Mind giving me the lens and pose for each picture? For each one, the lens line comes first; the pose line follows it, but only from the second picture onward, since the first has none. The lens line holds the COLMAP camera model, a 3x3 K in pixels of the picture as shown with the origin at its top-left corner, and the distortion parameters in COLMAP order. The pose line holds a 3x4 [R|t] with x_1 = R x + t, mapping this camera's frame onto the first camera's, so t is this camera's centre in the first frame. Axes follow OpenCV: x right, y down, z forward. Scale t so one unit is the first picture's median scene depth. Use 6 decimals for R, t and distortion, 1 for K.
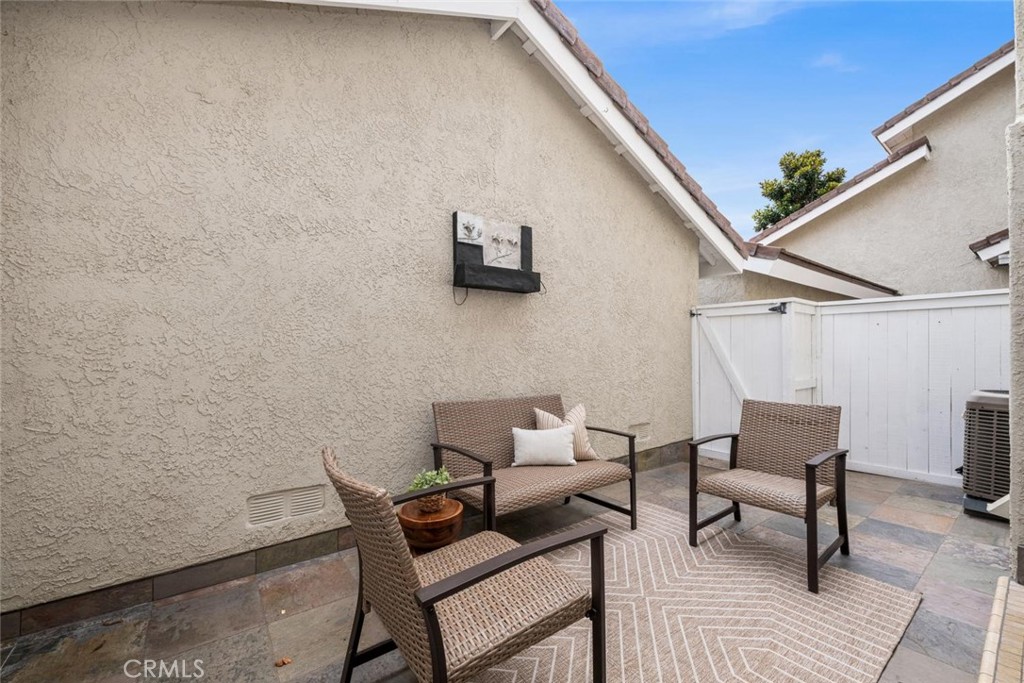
lens RADIAL K [[409.6, 0, 513.3], [0, 409.6, 346.6], [0, 0, 1]] dist [-0.000384, 0.000084]
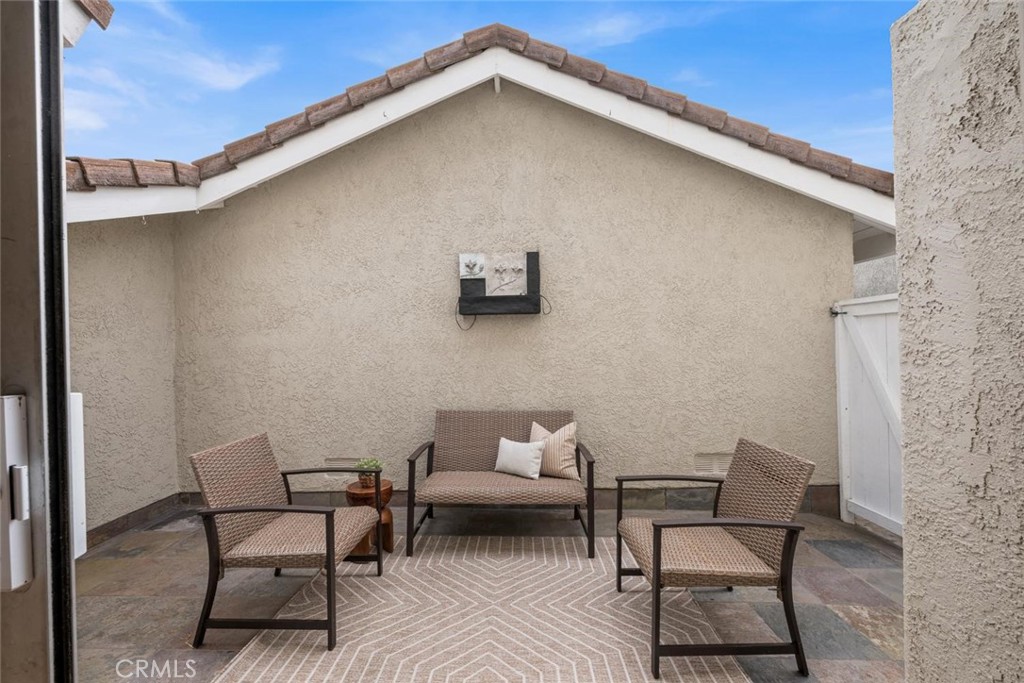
lens RADIAL K [[409.6, 0, 504.4], [0, 409.6, 350.1], [0, 0, 1]] dist [-0.000384, 0.000084]
pose [[0.783885, -0.011998, -0.620790, 0.712034], [0.019522, 0.999795, 0.005328, -0.048496], [0.620599, -0.016296, 0.783958, 0.121612]]
